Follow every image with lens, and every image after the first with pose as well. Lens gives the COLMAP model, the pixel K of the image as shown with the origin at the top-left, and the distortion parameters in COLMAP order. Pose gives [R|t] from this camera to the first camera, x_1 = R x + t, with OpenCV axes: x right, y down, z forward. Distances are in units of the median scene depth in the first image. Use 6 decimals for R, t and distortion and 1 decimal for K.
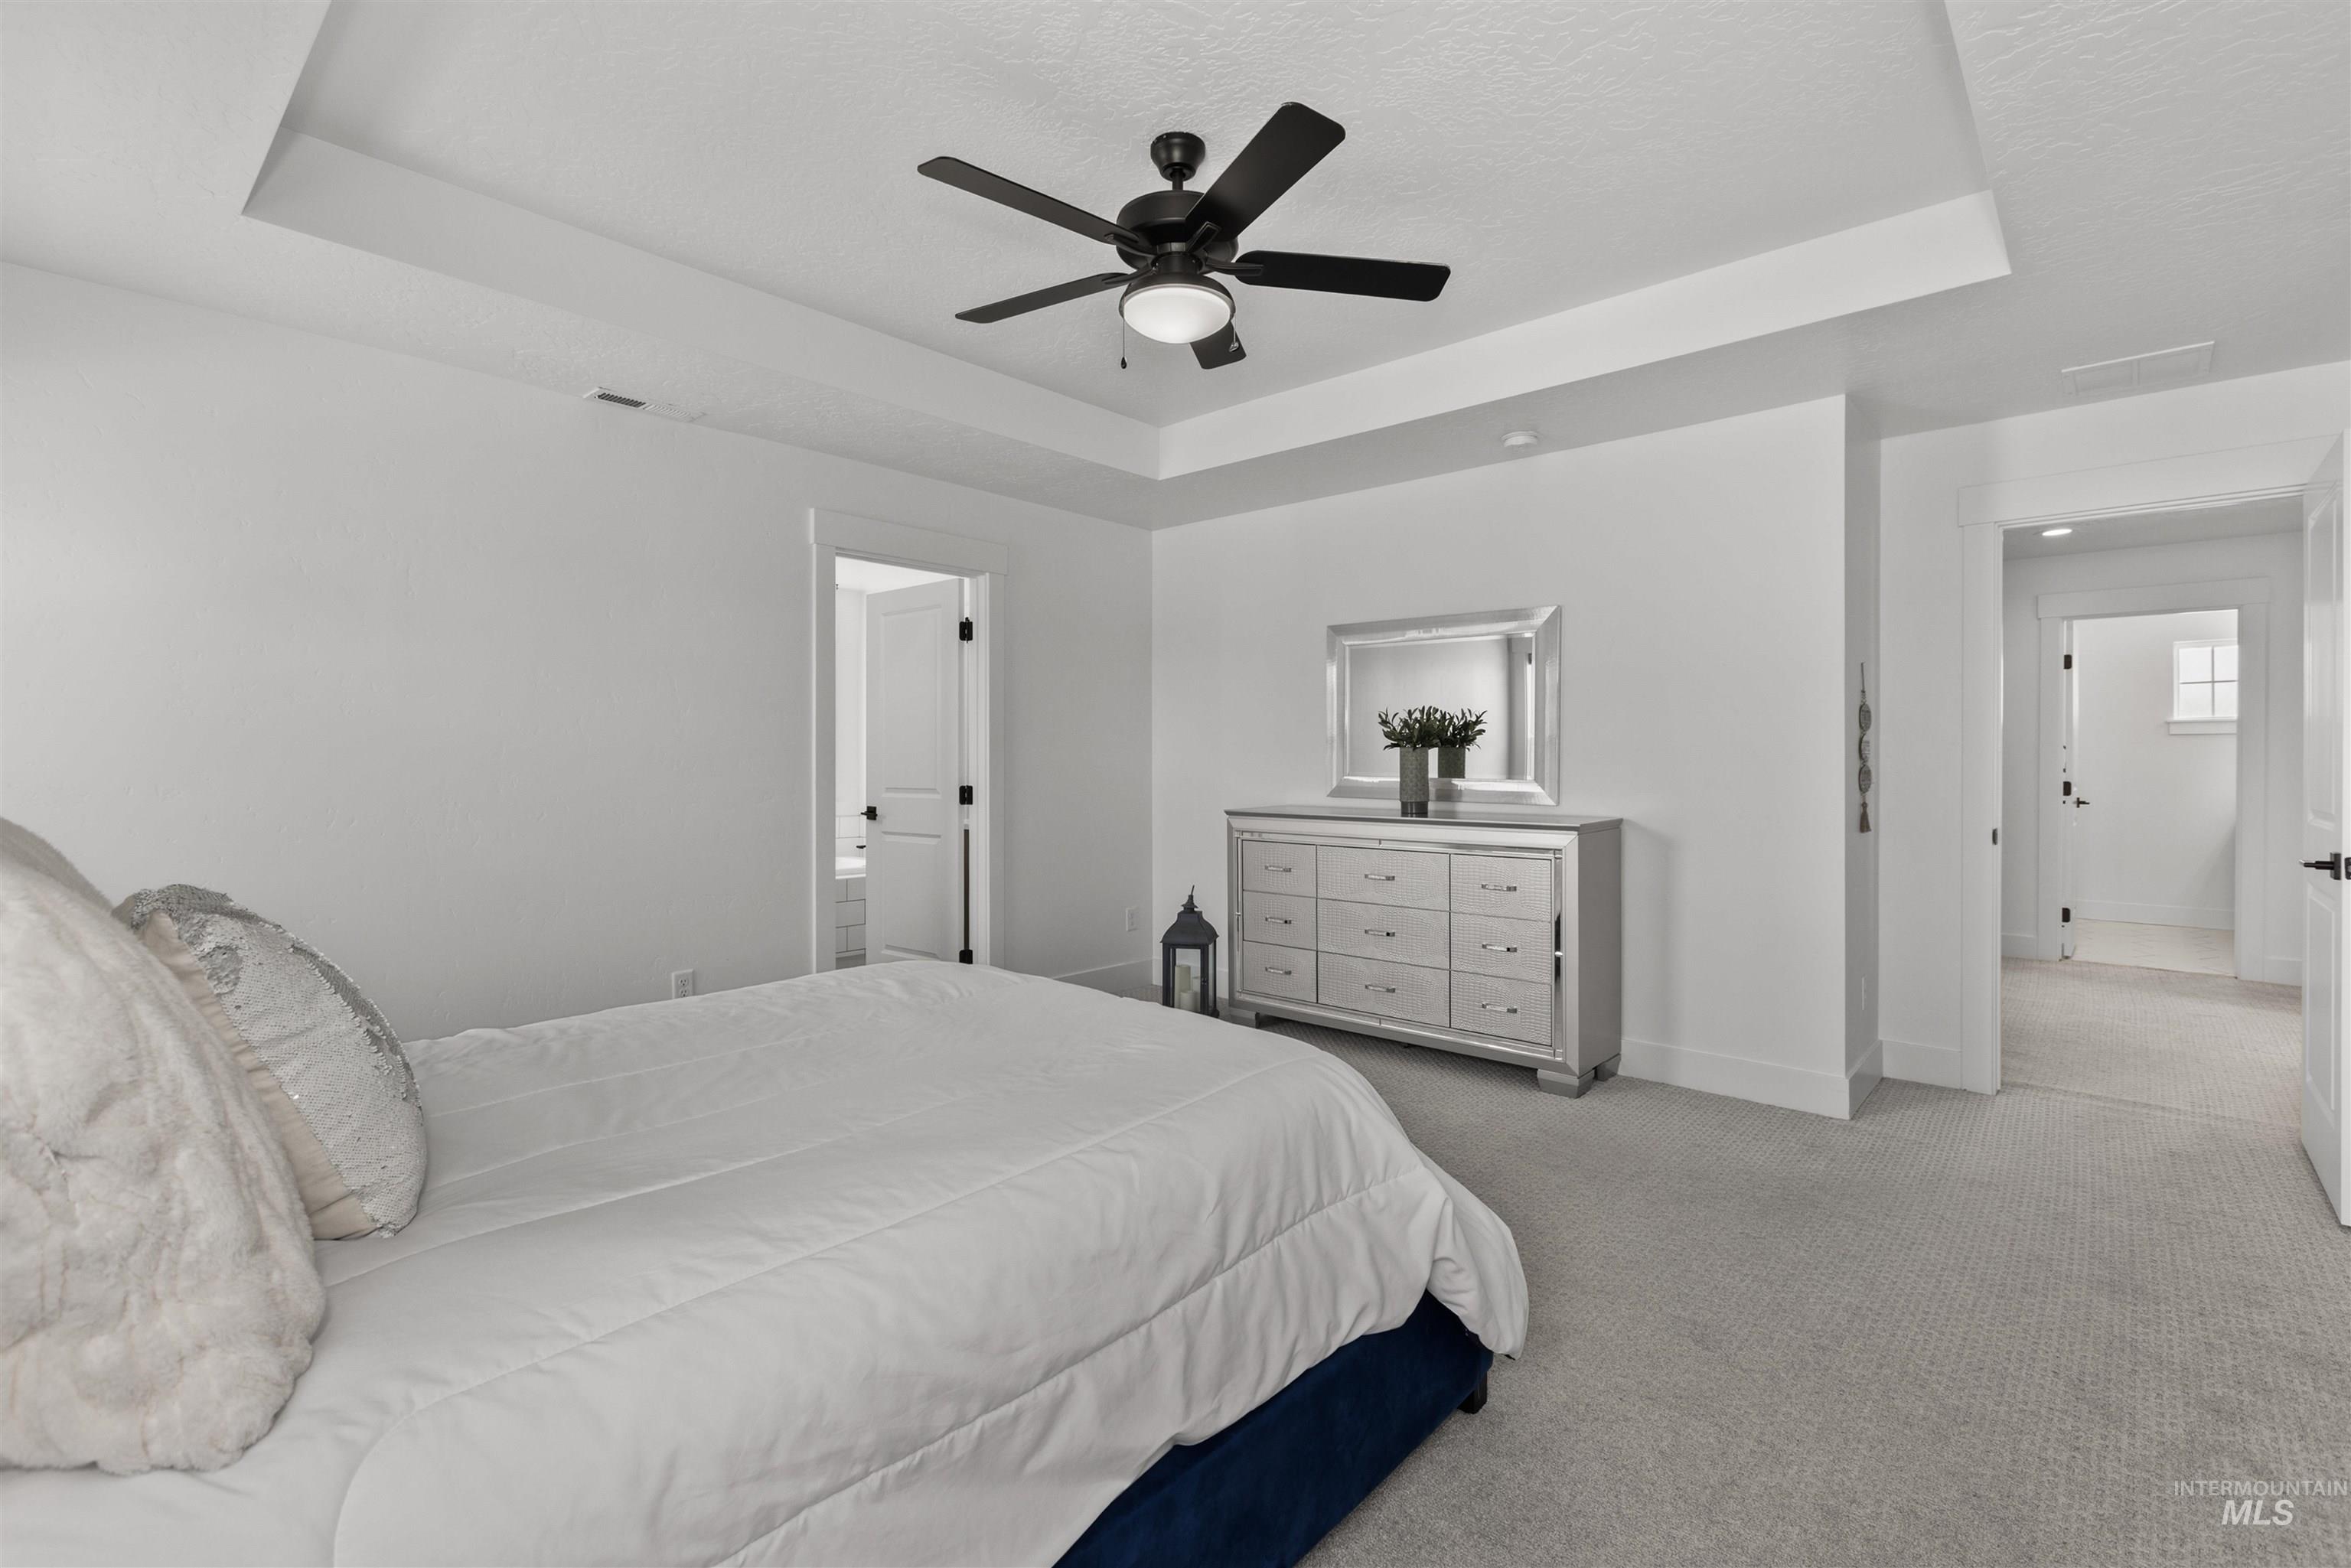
lens RADIAL K [[1064.9, 0, 1179.5], [0, 1064.9, 770.1], [0, 0, 1]] dist [0.001676, -0.000126]
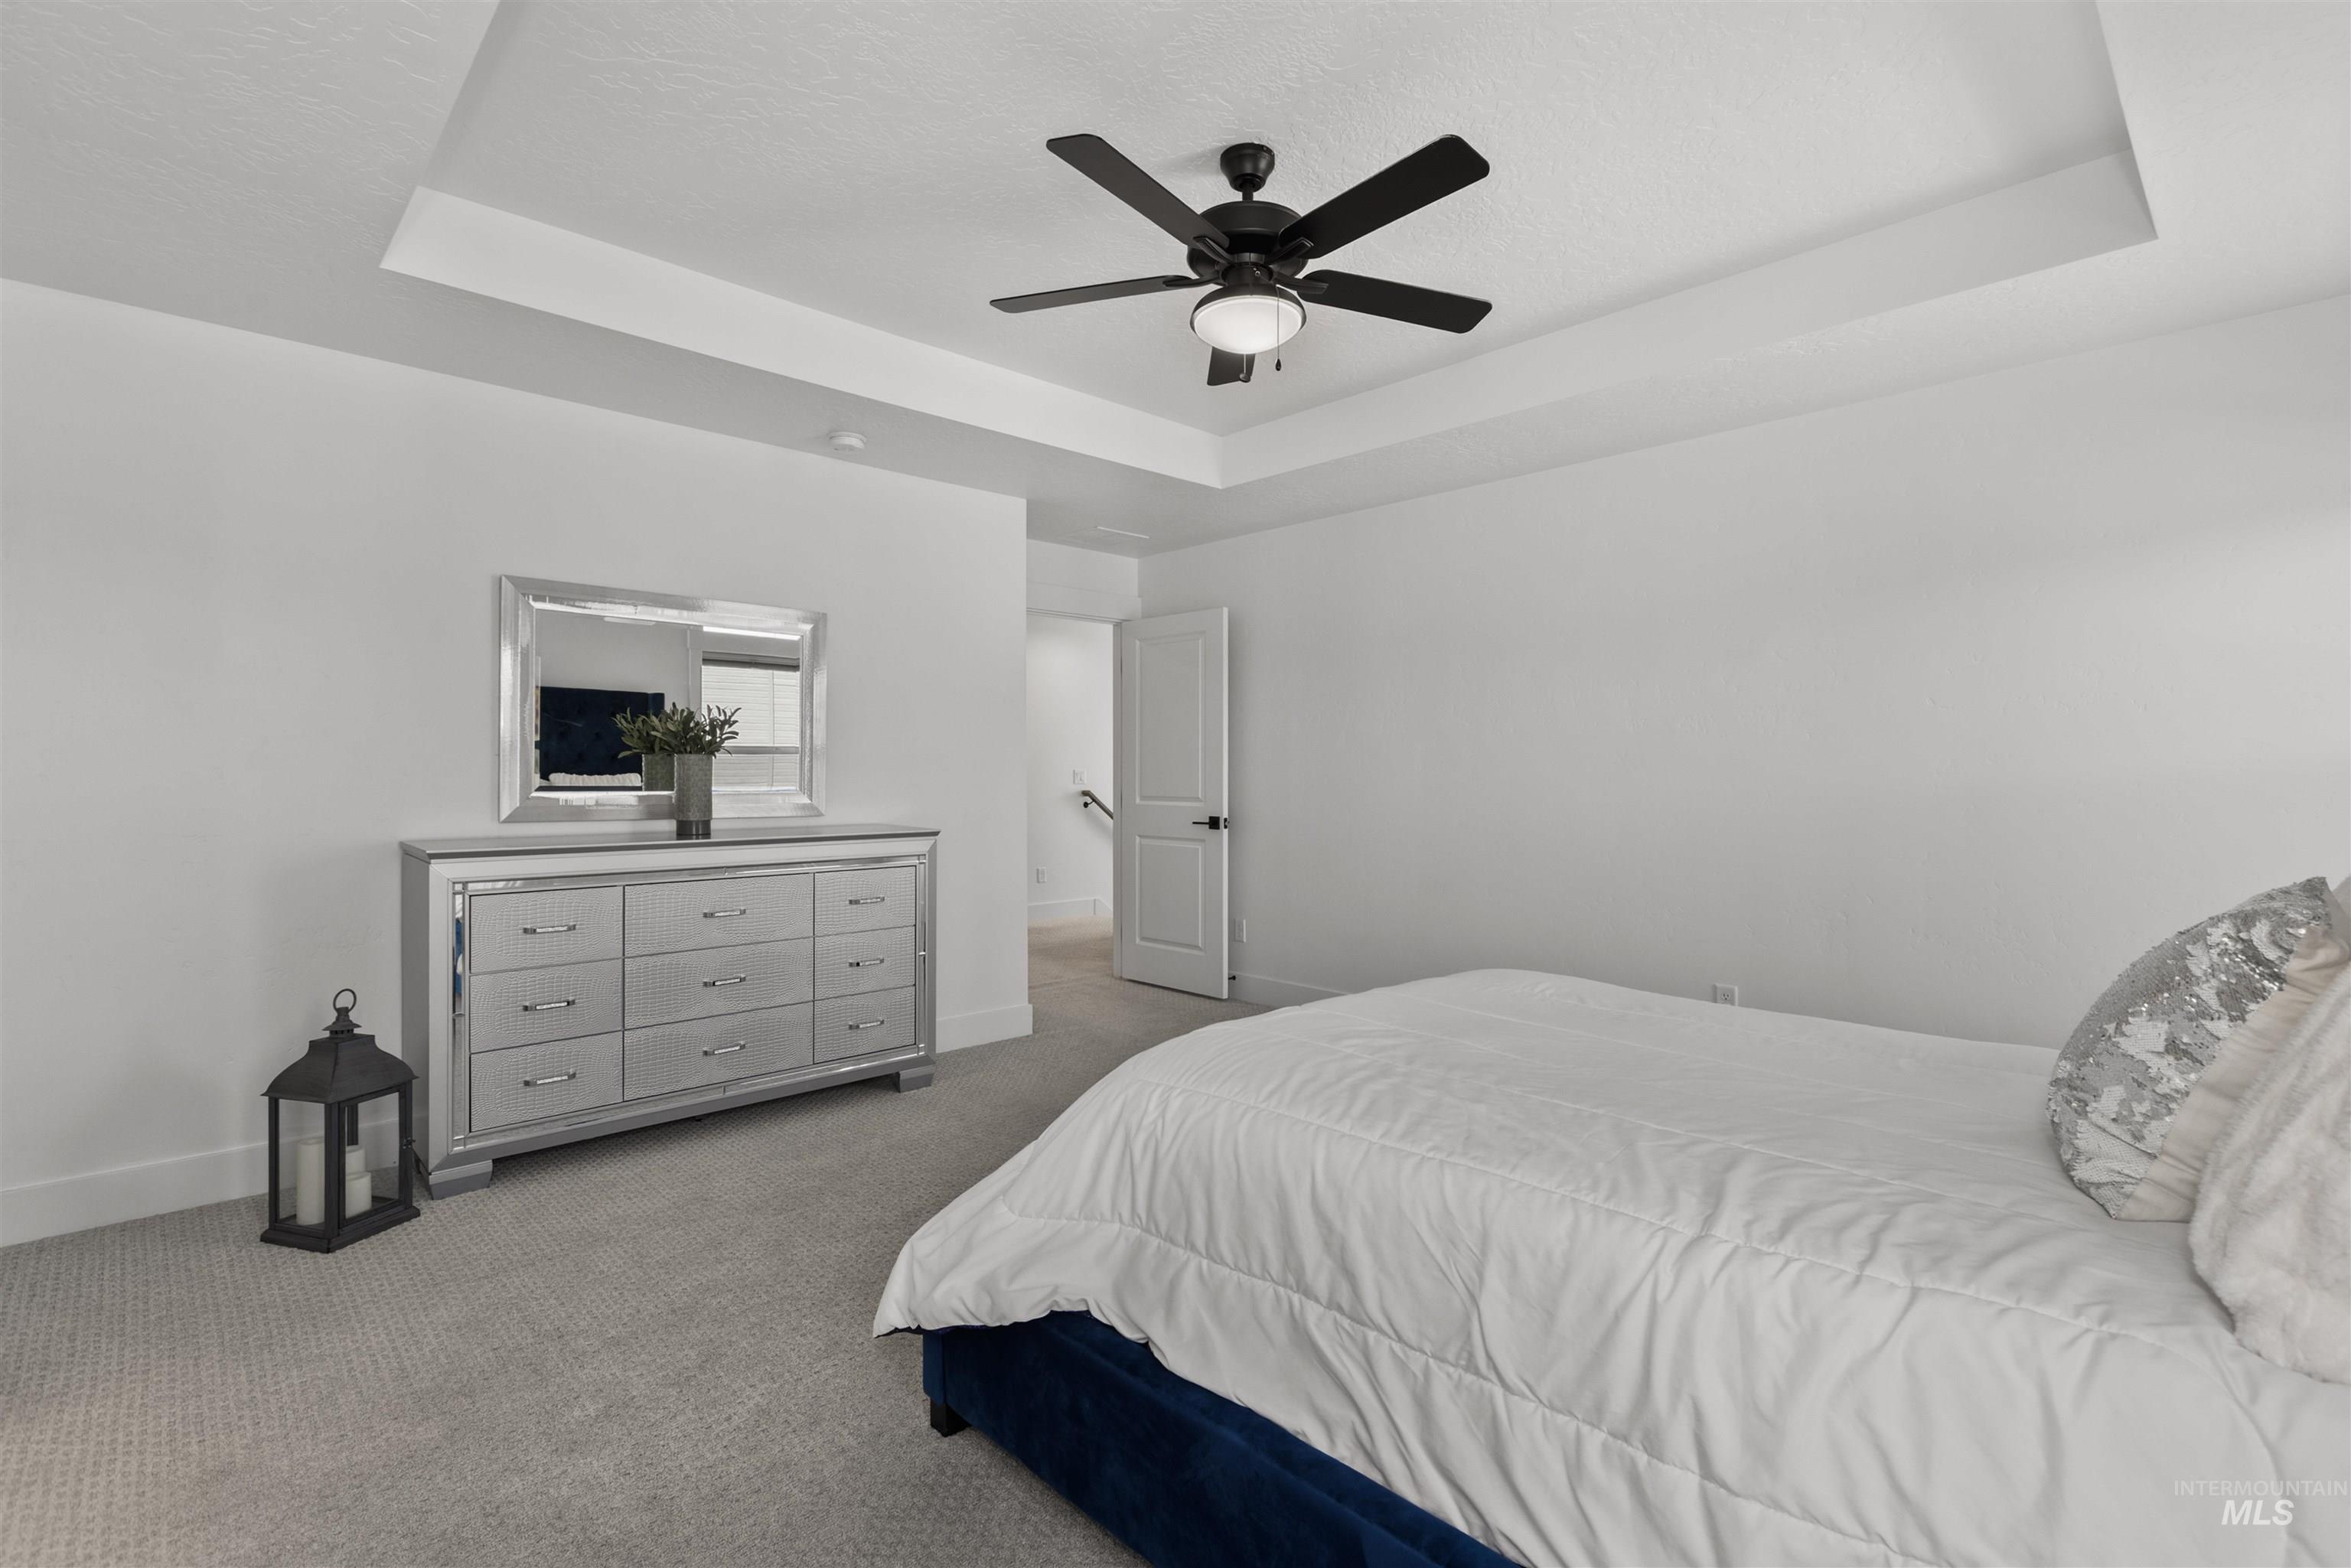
lens RADIAL K [[1064.9, 0, 1178.8], [0, 1064.9, 776.8], [0, 0, 1]] dist [0.001676, -0.000126]
pose [[0.081706, -0.006944, 0.996632, -0.573020], [0.010026, 0.999931, 0.006145, -0.005181], [-0.996606, 0.009491, 0.081770, 0.564107]]
